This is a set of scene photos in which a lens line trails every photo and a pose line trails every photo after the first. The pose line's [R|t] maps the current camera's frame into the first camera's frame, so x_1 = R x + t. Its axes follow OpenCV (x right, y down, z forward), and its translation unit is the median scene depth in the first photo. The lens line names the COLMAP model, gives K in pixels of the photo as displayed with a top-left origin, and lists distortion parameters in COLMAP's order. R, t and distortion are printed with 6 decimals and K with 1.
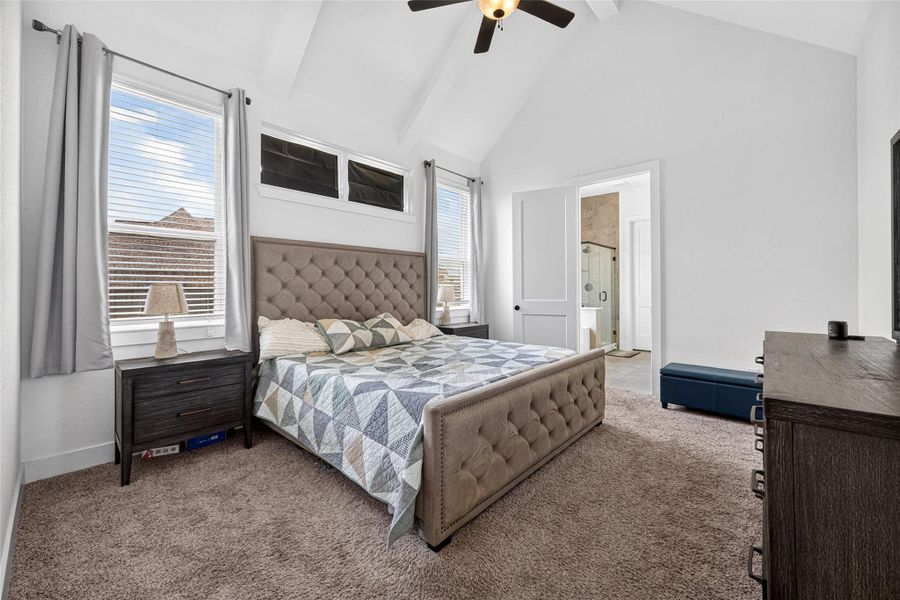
lens RADIAL K [[357.1, 0, 449.9], [0, 357.1, 291.9], [0, 0, 1]] dist [0.002203, -0.000392]
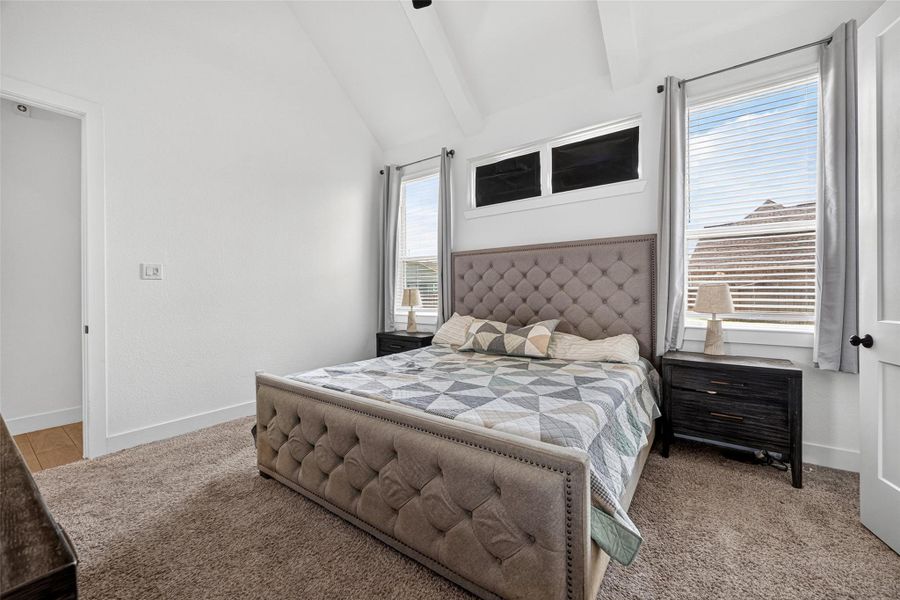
lens RADIAL K [[357.1, 0, 449.8], [0, 357.1, 295.6], [0, 0, 1]] dist [0.002203, -0.000392]
pose [[0.116393, 0.012224, -0.993128, 0.582096], [-0.000035, 0.999924, 0.012304, -0.007087], [0.993203, -0.001397, 0.116385, 0.625595]]
